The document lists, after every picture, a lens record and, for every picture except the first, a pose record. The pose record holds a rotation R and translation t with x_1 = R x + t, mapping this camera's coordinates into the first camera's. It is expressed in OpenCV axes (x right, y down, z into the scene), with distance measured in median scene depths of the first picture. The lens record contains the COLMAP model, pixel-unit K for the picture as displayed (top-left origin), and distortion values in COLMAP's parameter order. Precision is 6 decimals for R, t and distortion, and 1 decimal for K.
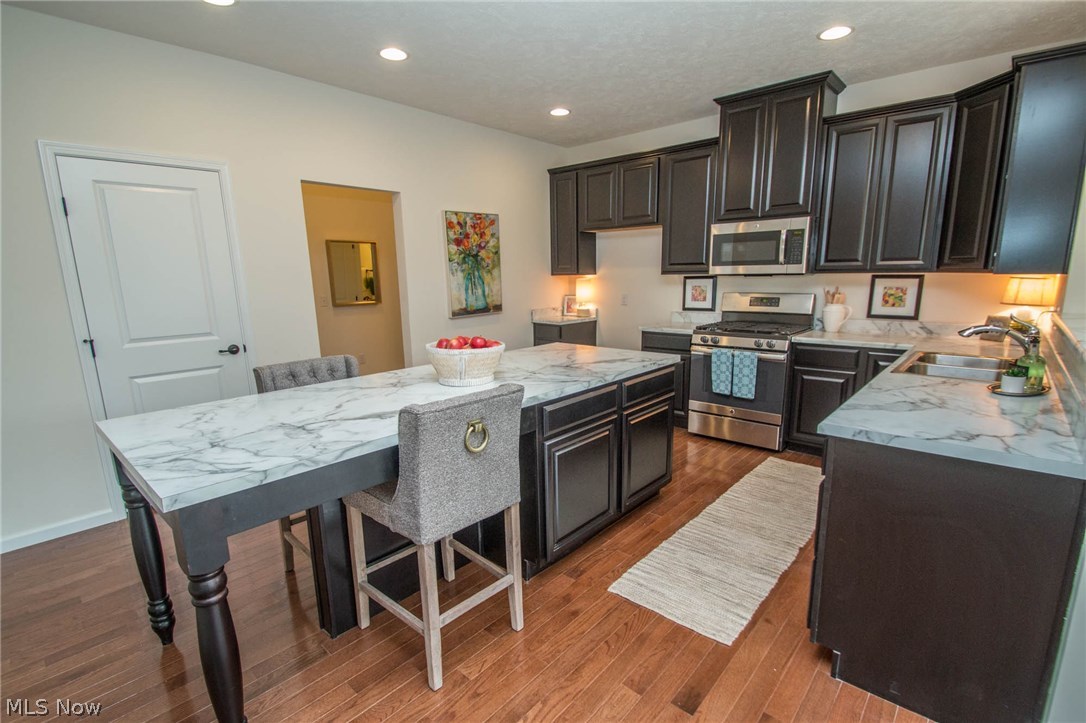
lens RADIAL K [[510.7, 0, 557.7], [0, 510.7, 380.8], [0, 0, 1]] dist [0.004396, -0.011361]
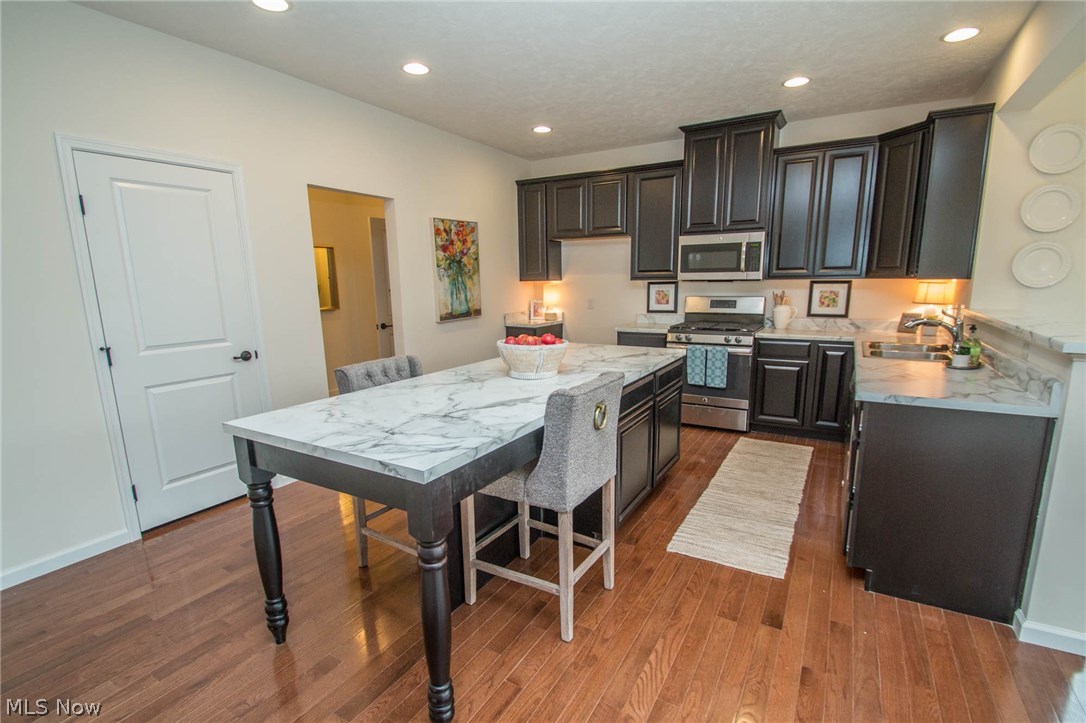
lens RADIAL K [[510.7, 0, 560.2], [0, 510.7, 379.8], [0, 0, 1]] dist [0.004396, -0.011361]
pose [[0.979472, -0.036513, 0.198244, -0.250042], [0.039484, 0.999159, -0.011051, 0.018397], [-0.197674, 0.018652, 0.980090, -0.066732]]
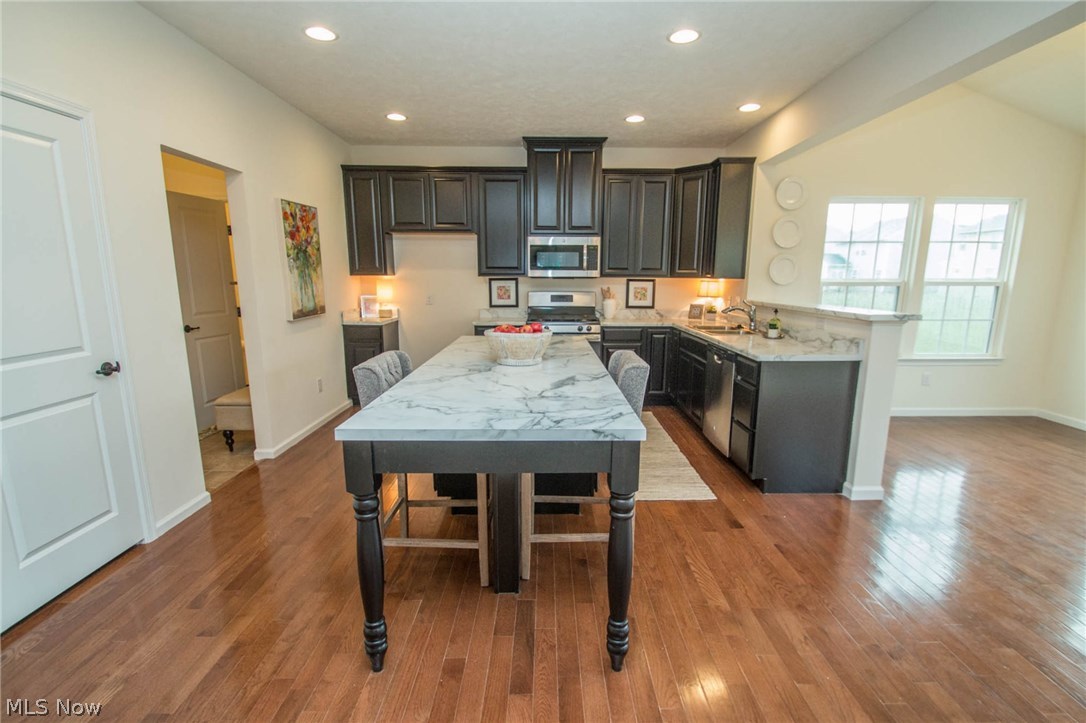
lens RADIAL K [[510.7, 0, 564.0], [0, 510.7, 381.0], [0, 0, 1]] dist [0.004396, -0.011361]
pose [[0.733755, -0.118011, 0.669087, -0.656045], [0.124961, 0.991440, 0.037828, 0.008628], [-0.667824, 0.055853, 0.742221, 0.047127]]
